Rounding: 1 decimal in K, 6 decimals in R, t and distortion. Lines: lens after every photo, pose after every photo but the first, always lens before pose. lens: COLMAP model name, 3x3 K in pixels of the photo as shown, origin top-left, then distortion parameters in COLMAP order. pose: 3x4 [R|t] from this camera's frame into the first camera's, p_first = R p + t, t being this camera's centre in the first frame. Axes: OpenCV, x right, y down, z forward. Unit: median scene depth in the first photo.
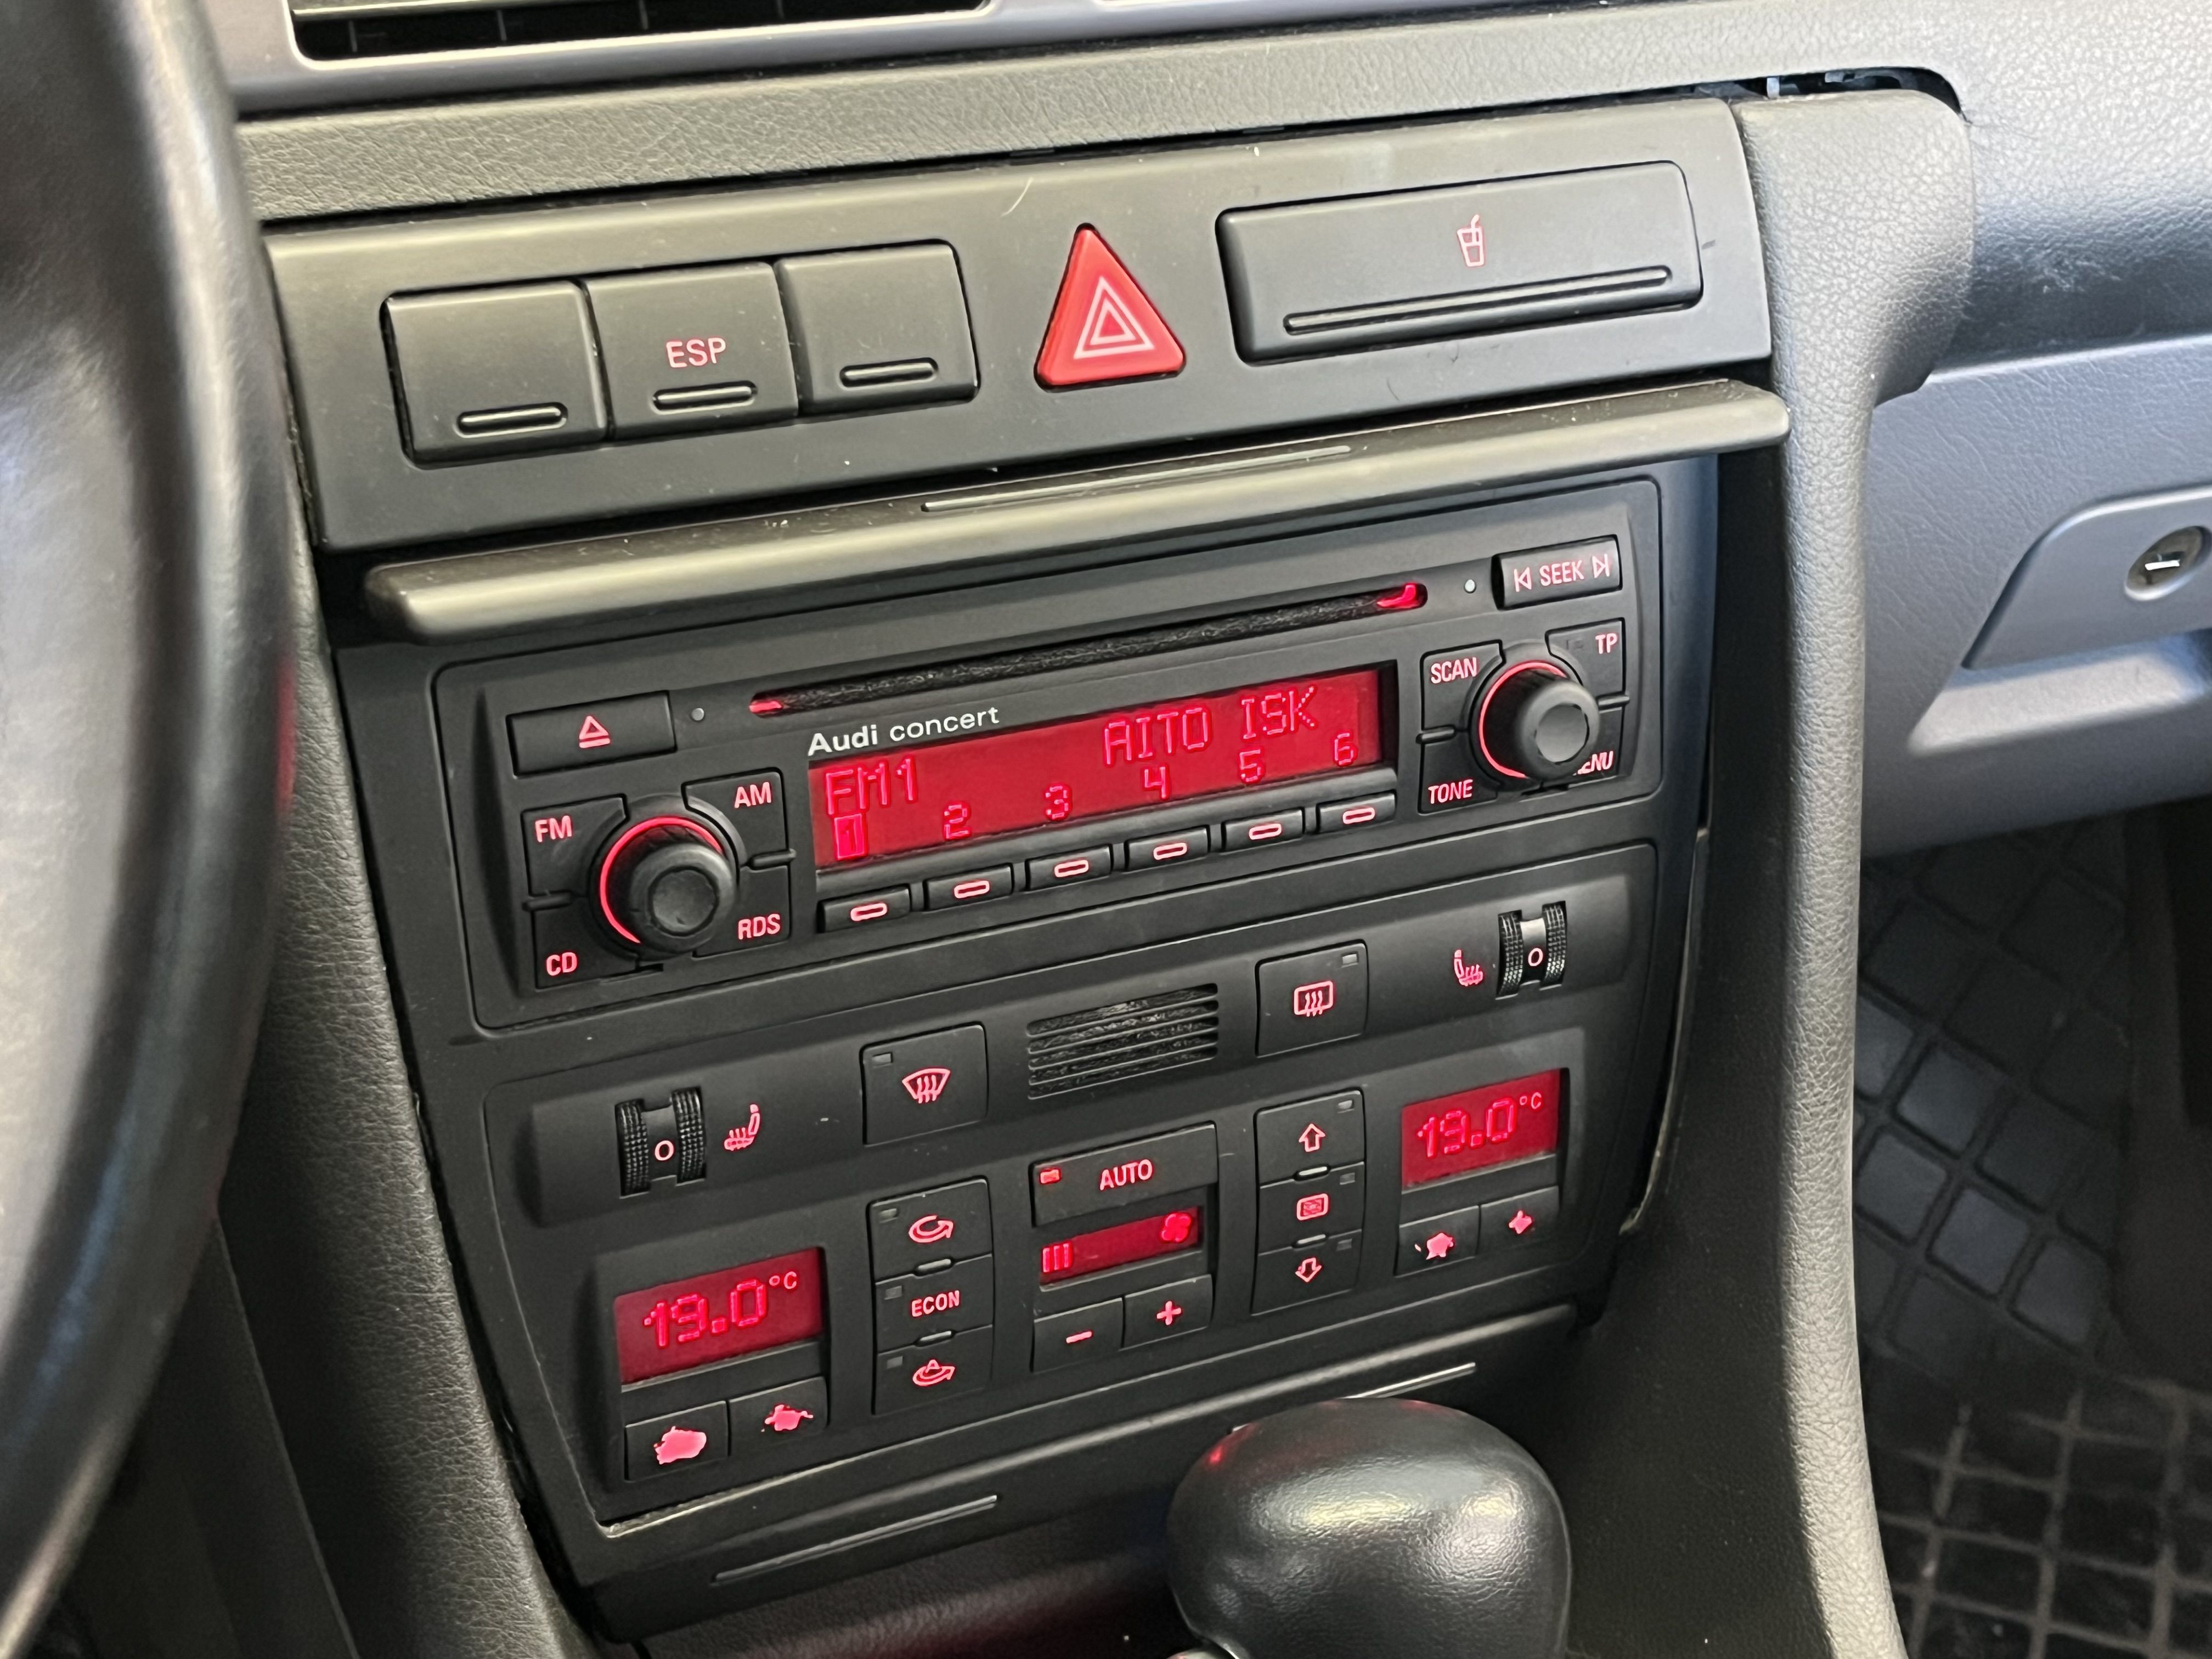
lens RADIAL K [[3274.5, 0, 1106.0], [0, 3274.5, 829.5], [0, 0, 1]] dist [0.191359, -0.641900]
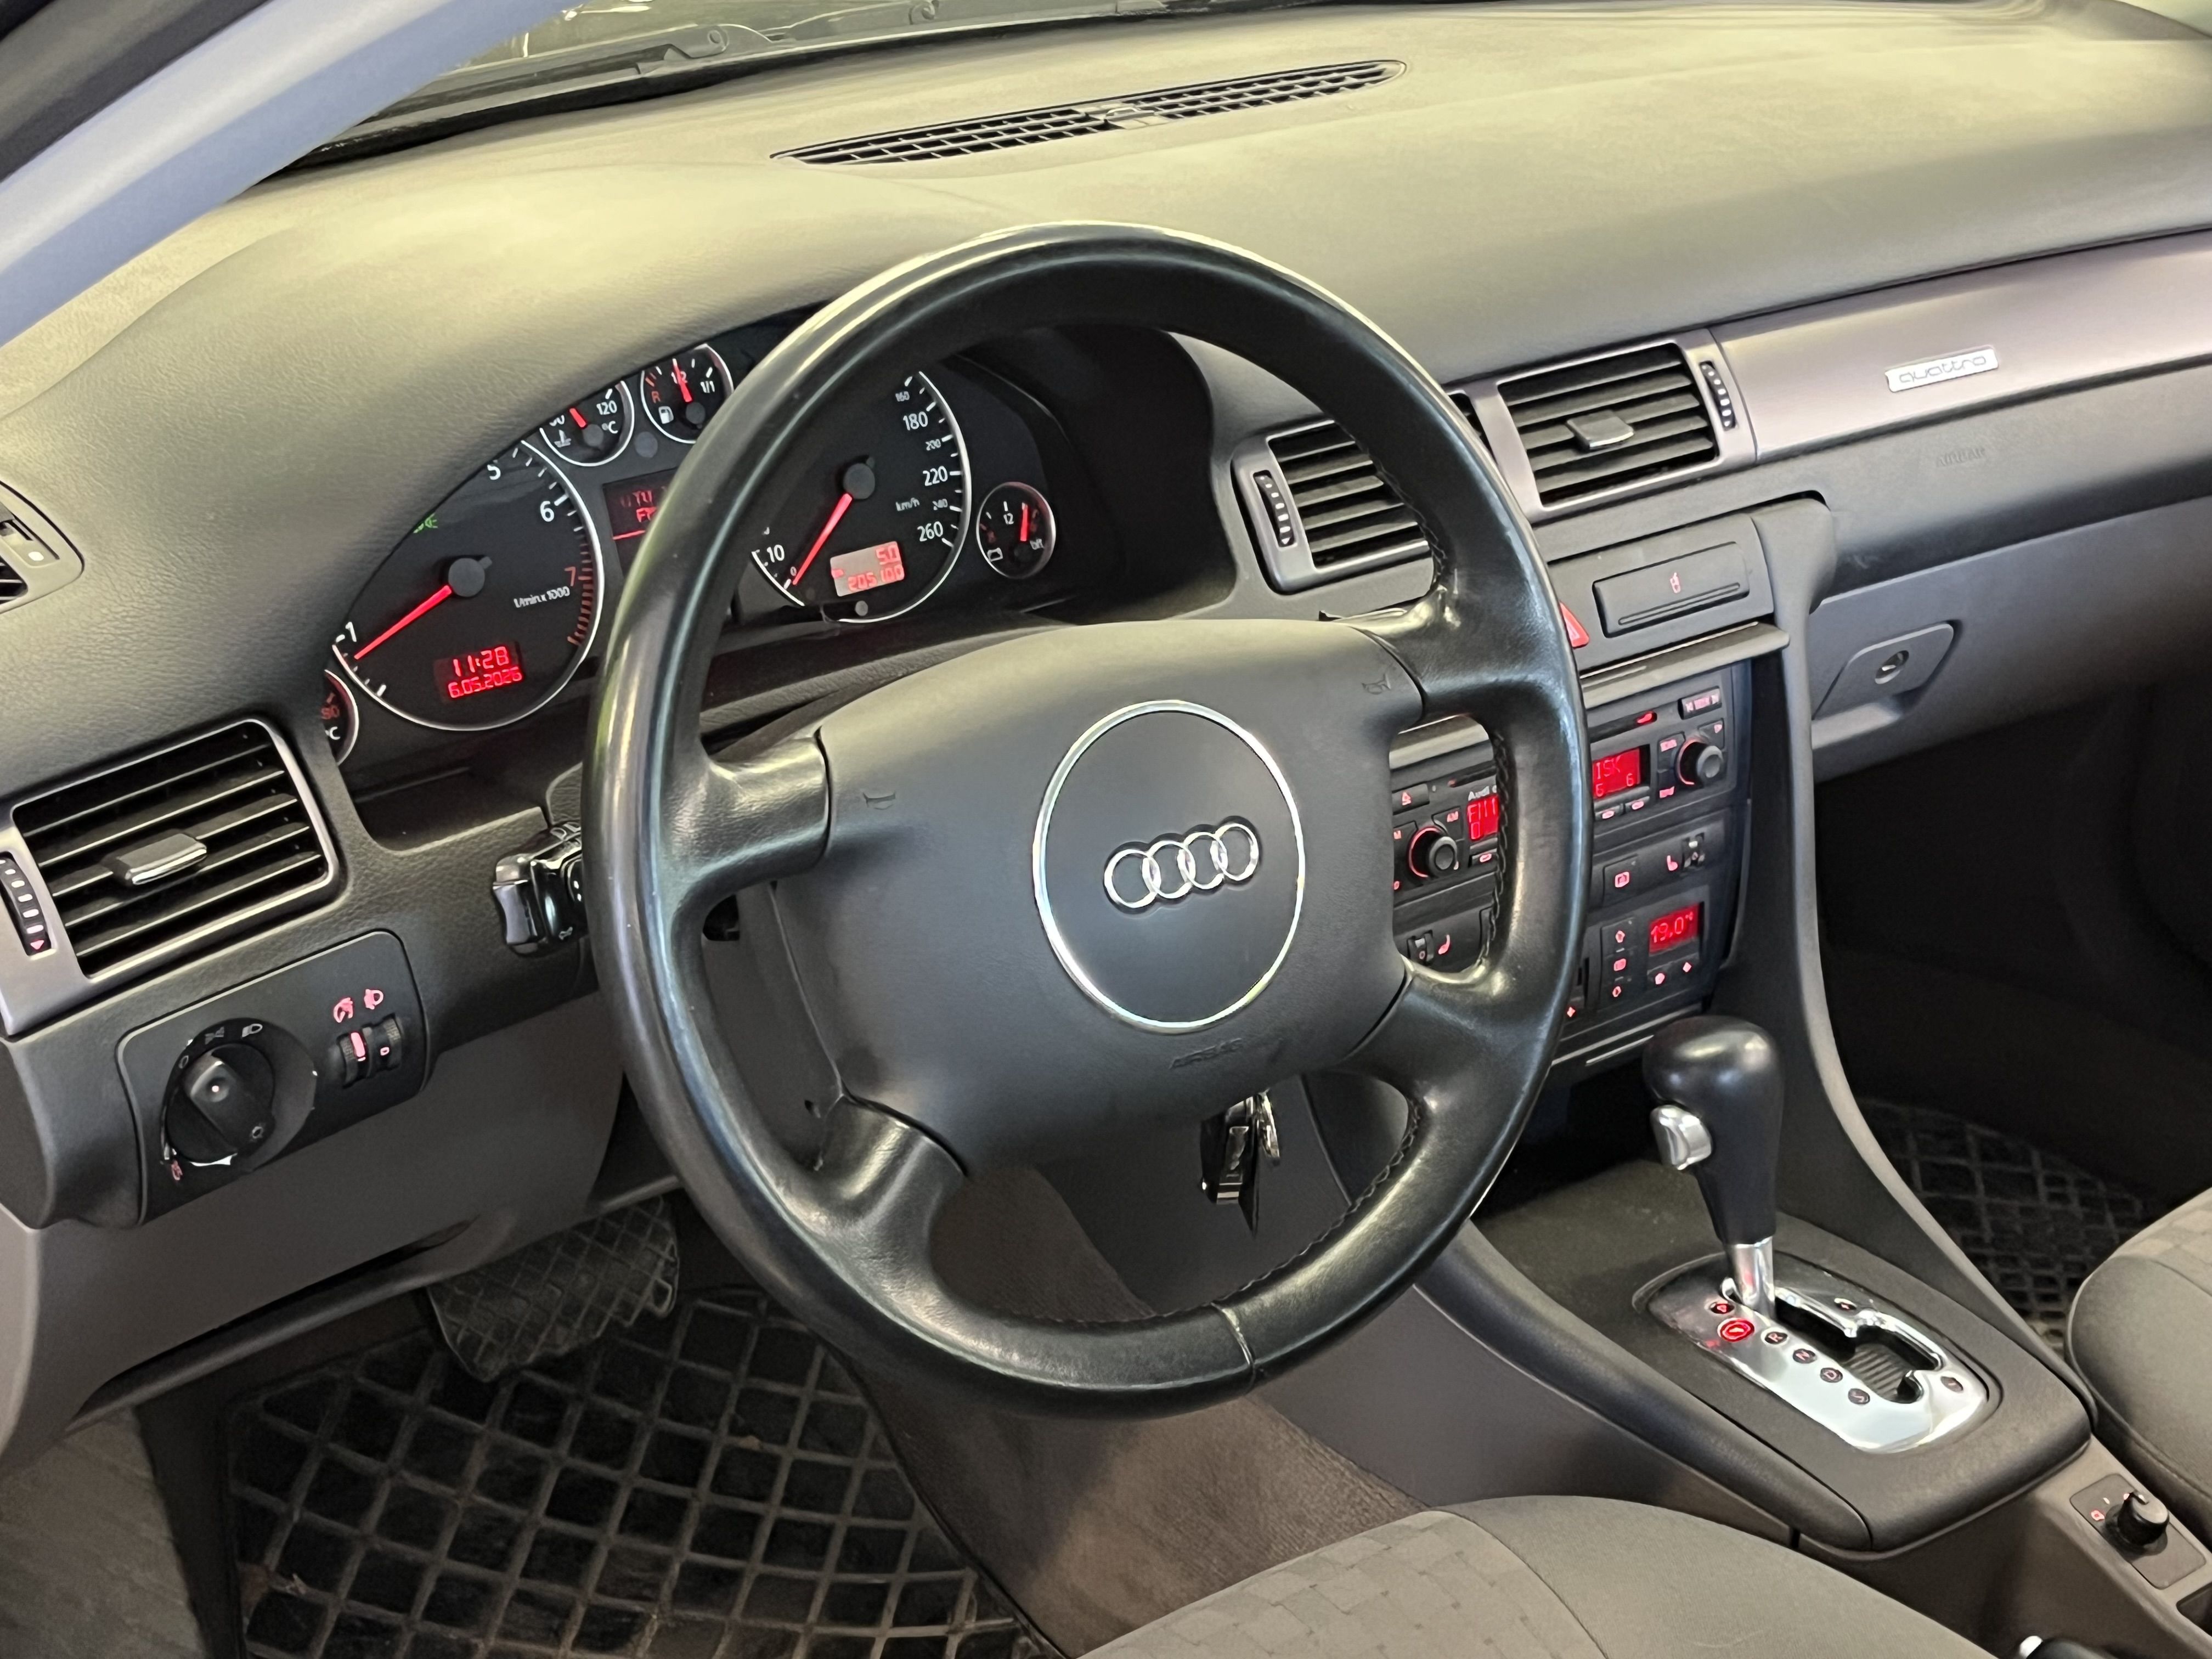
lens RADIAL K [[3274.5, 0, 1106.0], [0, 3274.5, 829.5], [0, 0, 1]] dist [0.191359, -0.641900]
pose [[0.979431, -0.089364, 0.180911, -0.754729], [0.089786, 0.995944, 0.005875, -0.035947], [-0.180702, 0.010489, 0.983482, -1.366031]]
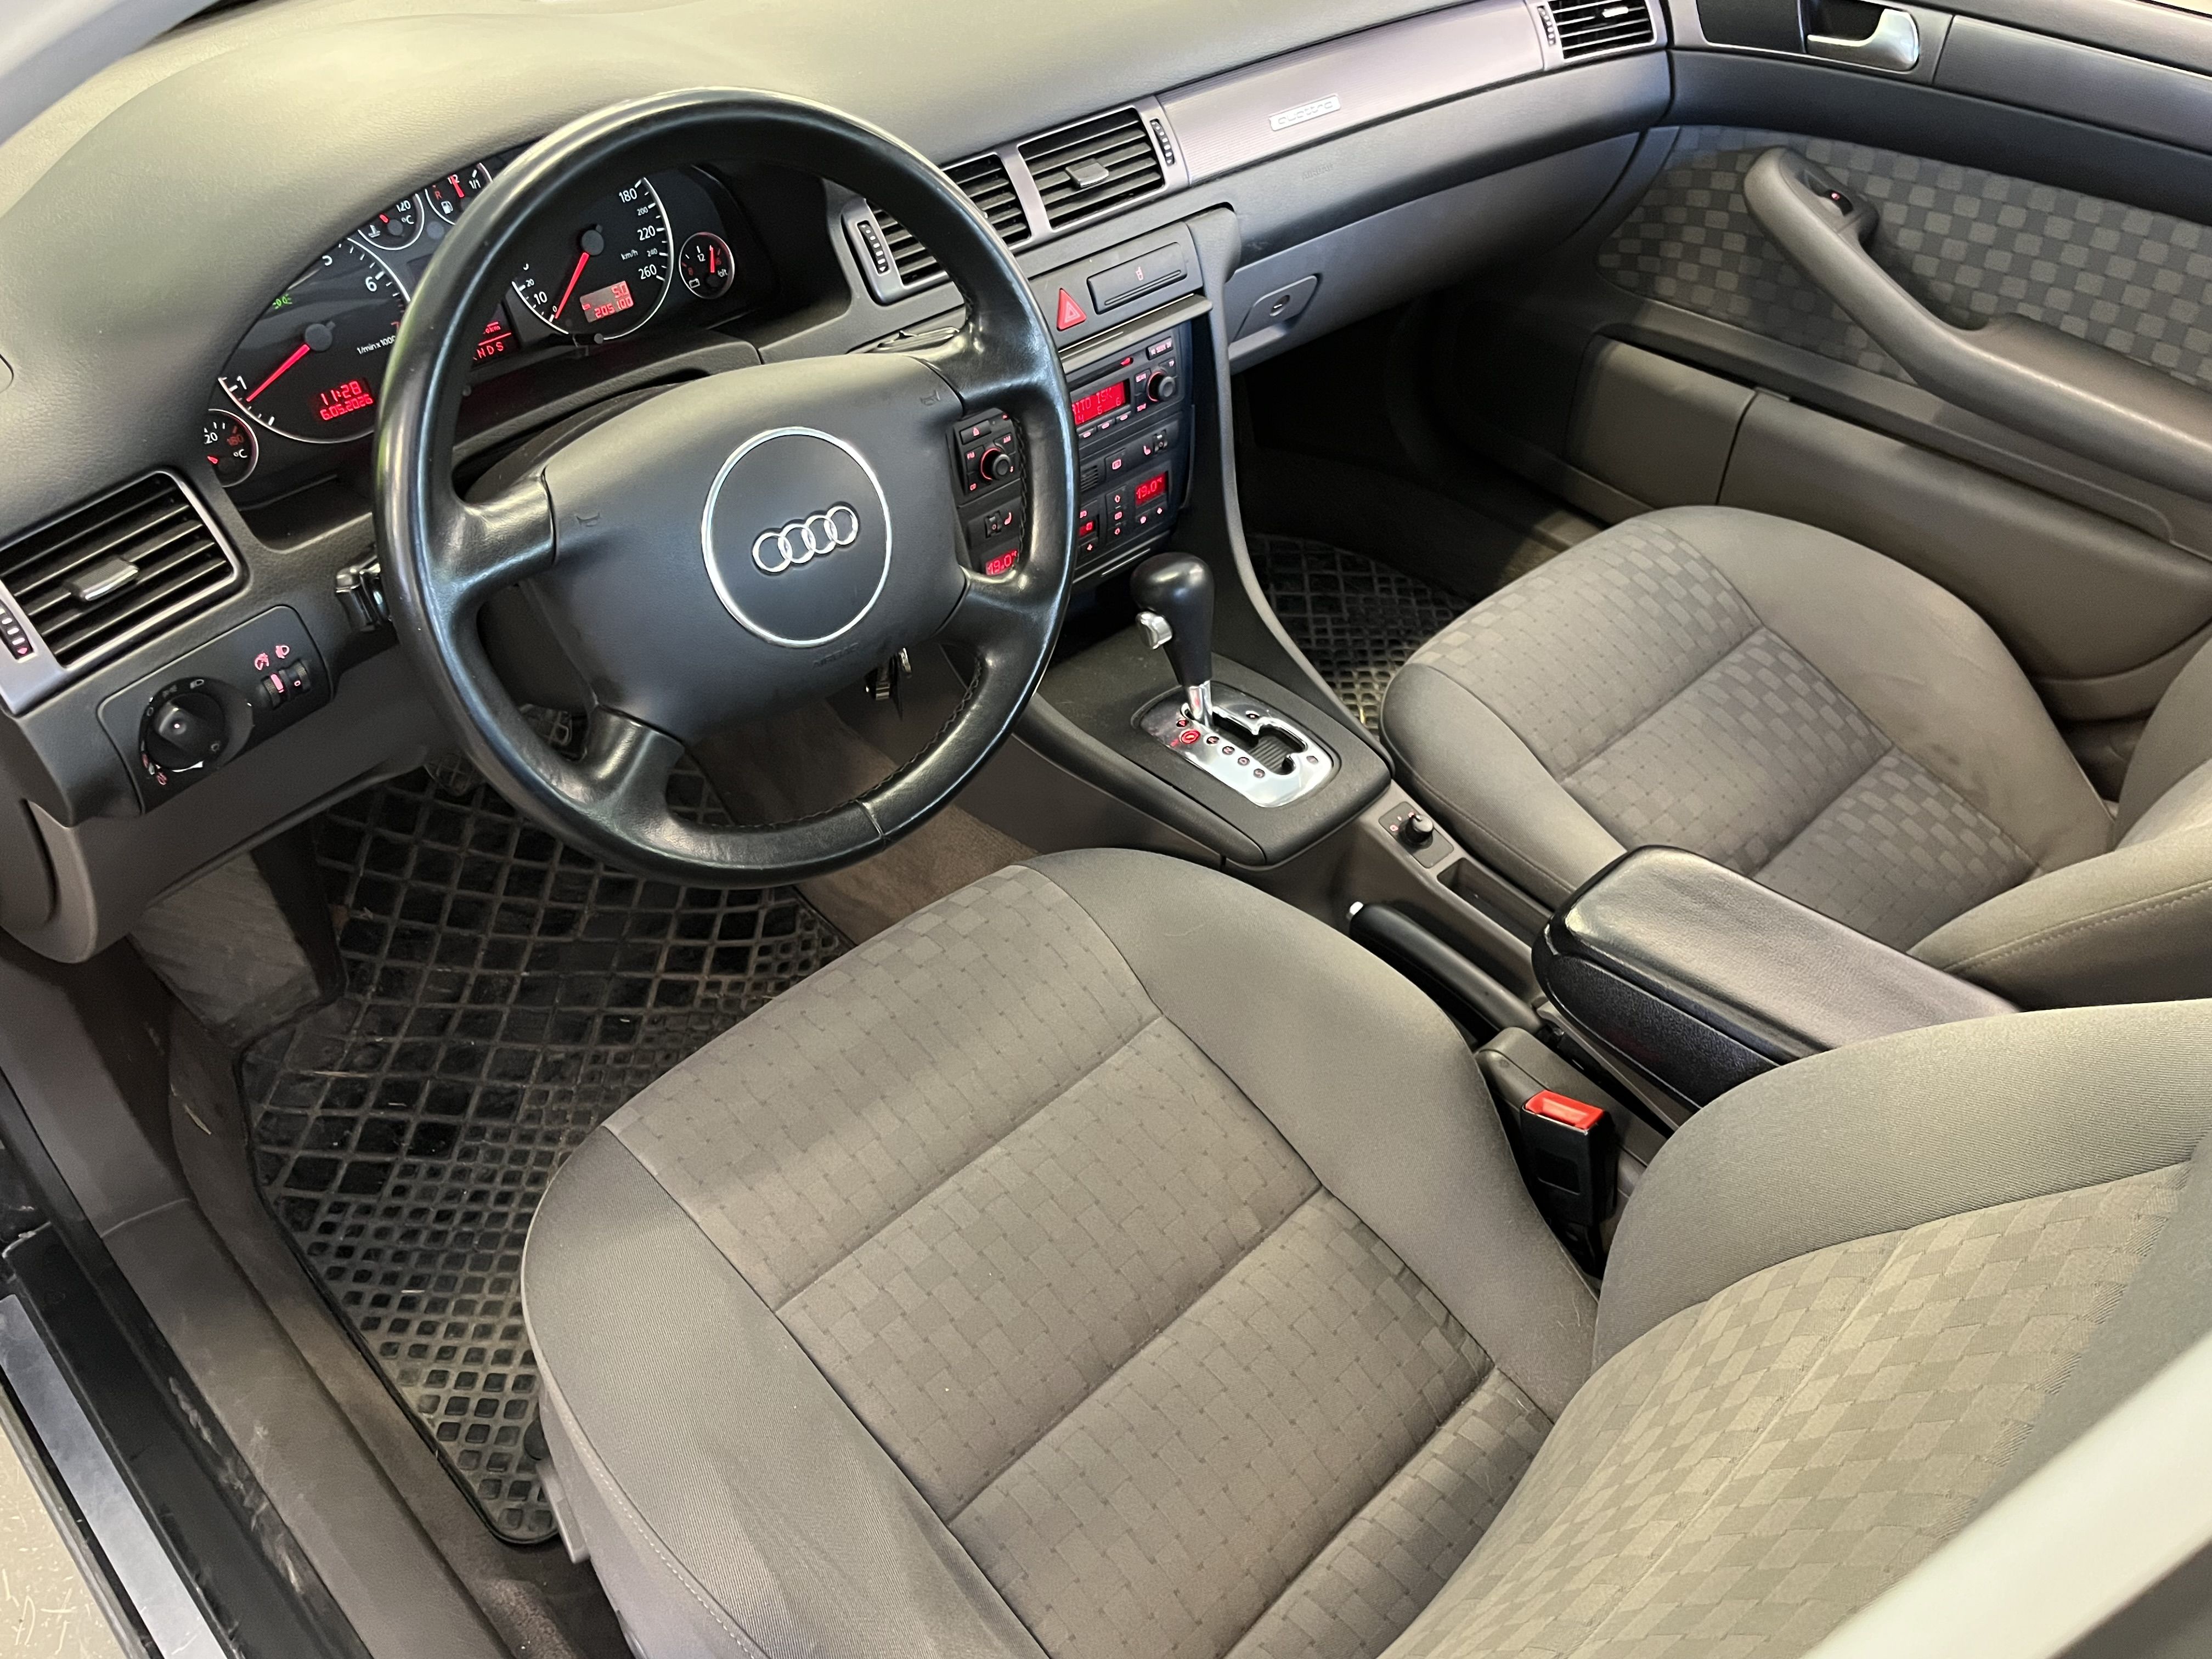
lens RADIAL K [[1788.1, 0, 1090.4], [0, 1788.1, 830.0], [0, 0, 1]] dist [0.029962, -0.001960]
pose [[0.947475, -0.213707, 0.237949, -0.579347], [0.138309, 0.944605, 0.297644, -0.181275], [-0.288376, -0.249100, 0.924548, -1.132546]]
